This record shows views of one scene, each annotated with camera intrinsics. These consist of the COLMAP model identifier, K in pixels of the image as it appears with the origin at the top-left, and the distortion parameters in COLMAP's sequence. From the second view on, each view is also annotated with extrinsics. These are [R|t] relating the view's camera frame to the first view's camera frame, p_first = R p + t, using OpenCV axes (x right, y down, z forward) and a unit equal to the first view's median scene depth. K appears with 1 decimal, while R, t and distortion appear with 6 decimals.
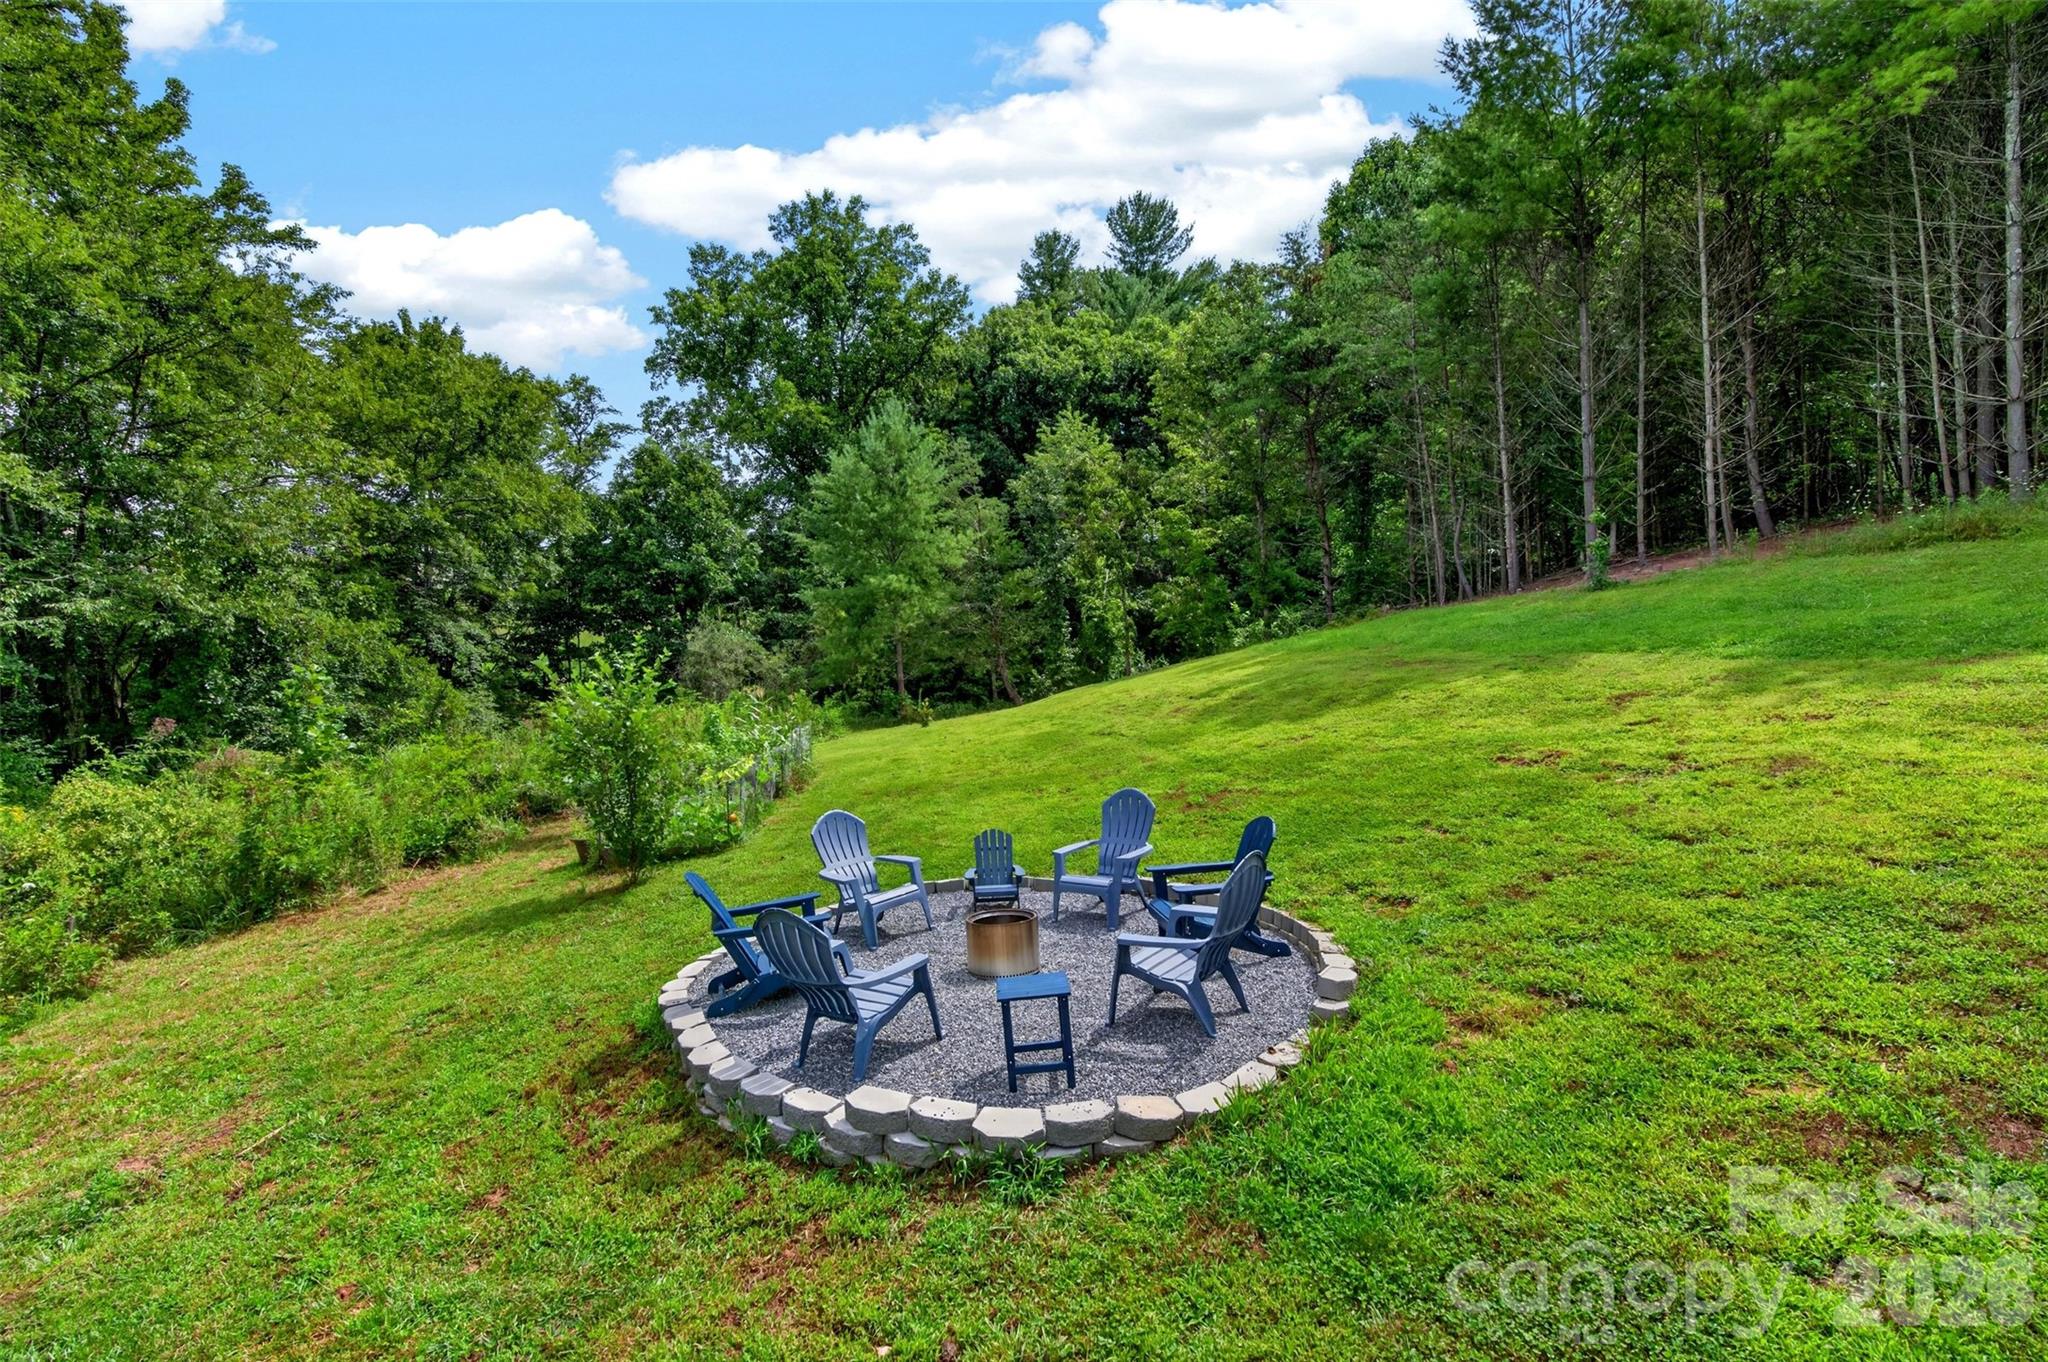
lens RADIAL K [[919.1, 0, 1025.6], [0, 919.1, 671.3], [0, 0, 1]] dist [0.000378, 0.000267]
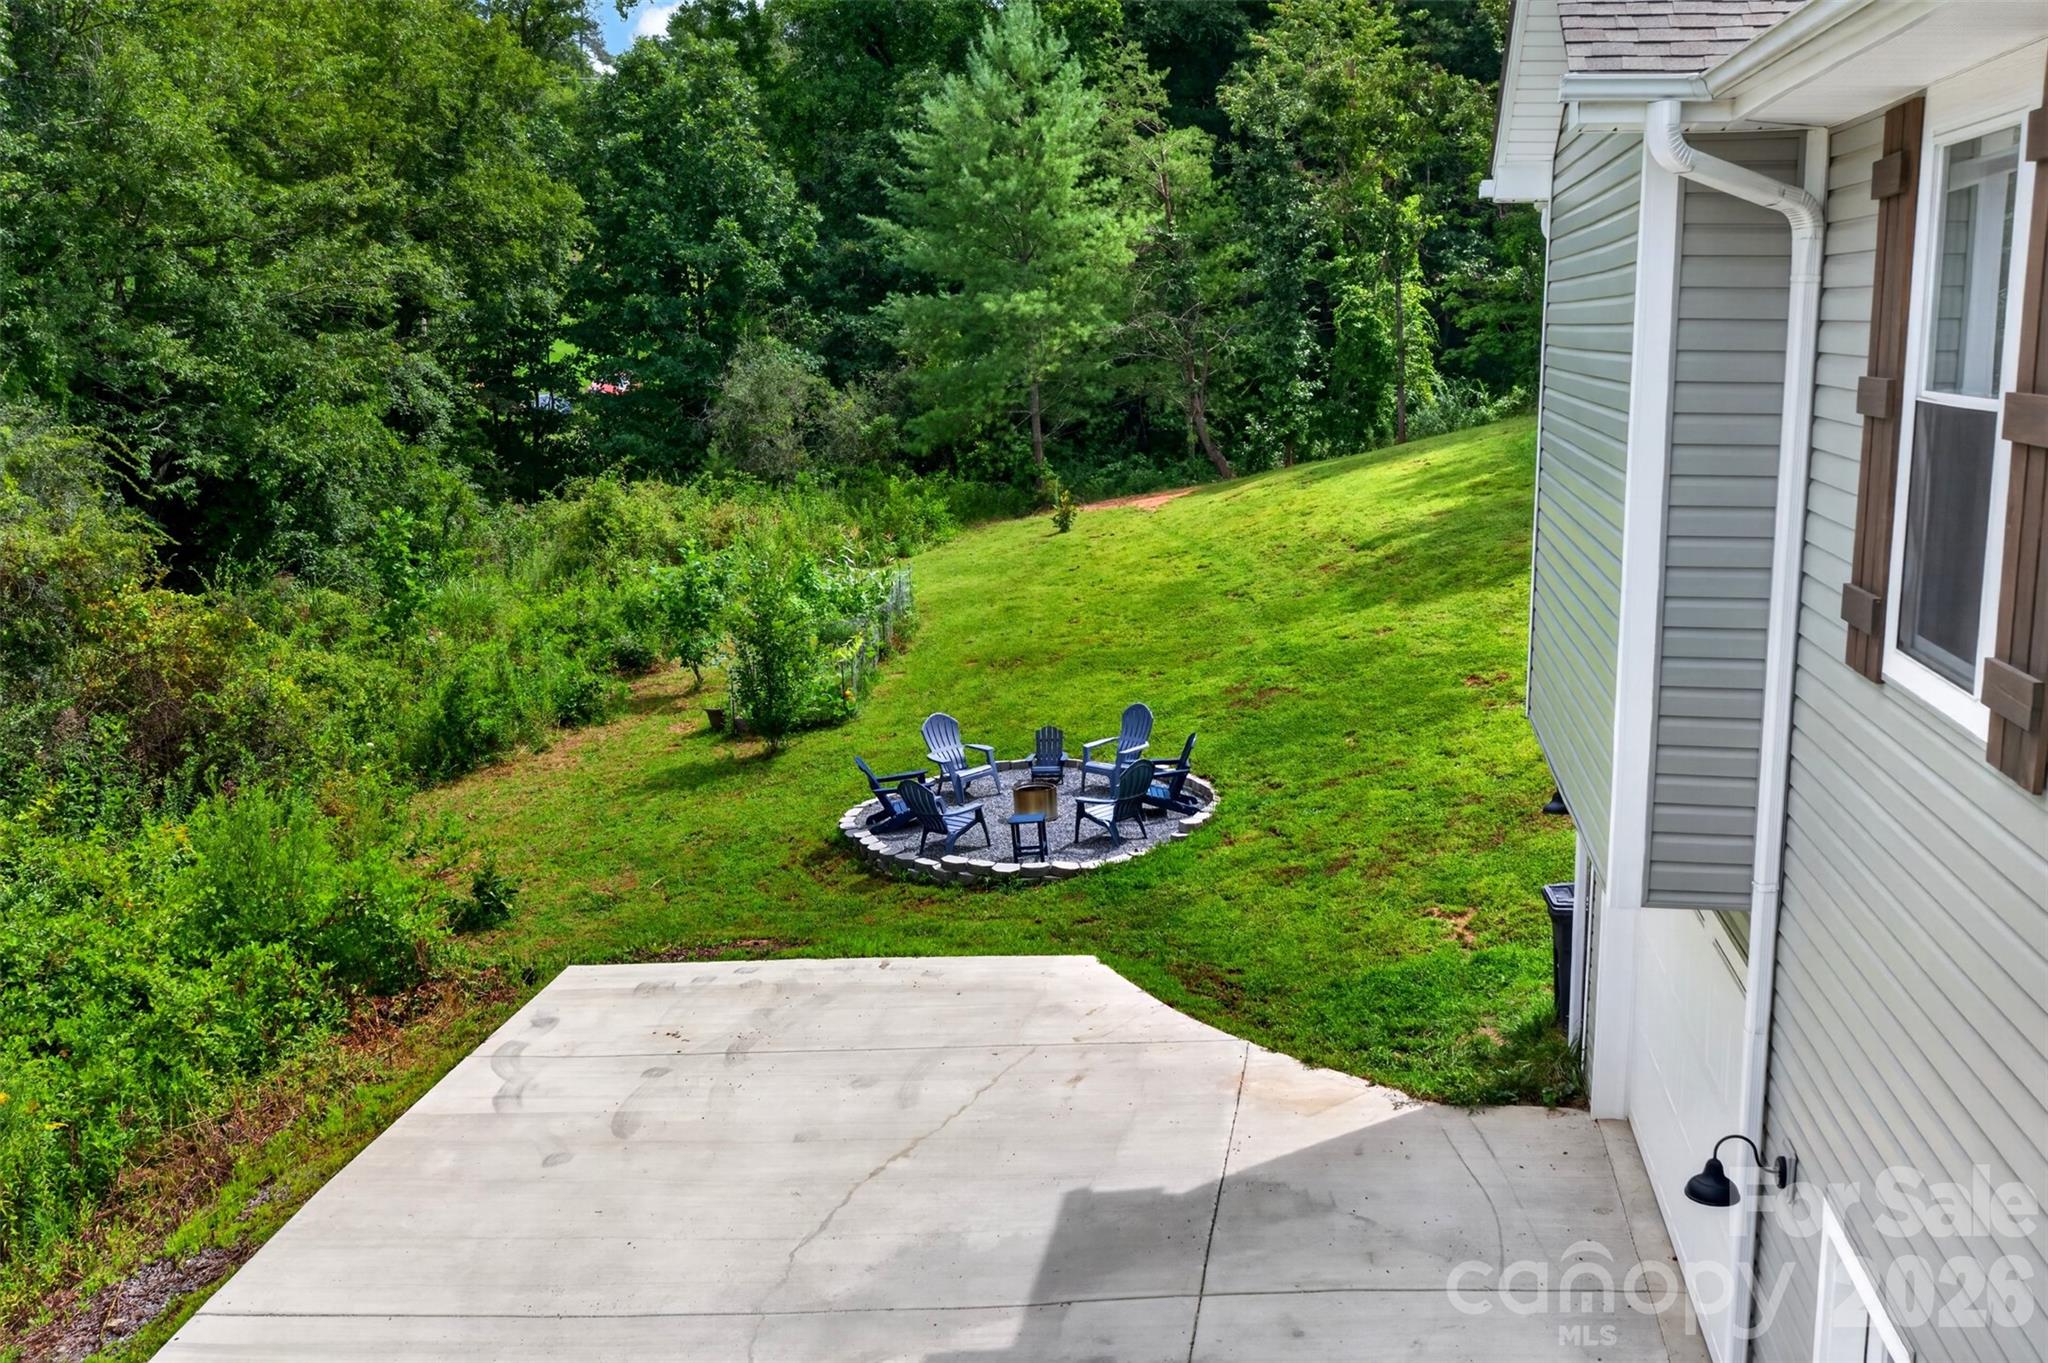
lens RADIAL K [[2034.7, 0, 1020.2], [0, 2034.7, 680.5], [0, 0, 1]] dist [-0.003893, 0.000000]
pose [[0.985892, 0.023151, -0.165772, 0.160060], [0.011054, 0.979220, 0.202498, -0.193210], [0.167015, -0.201473, 0.965150, -0.728841]]
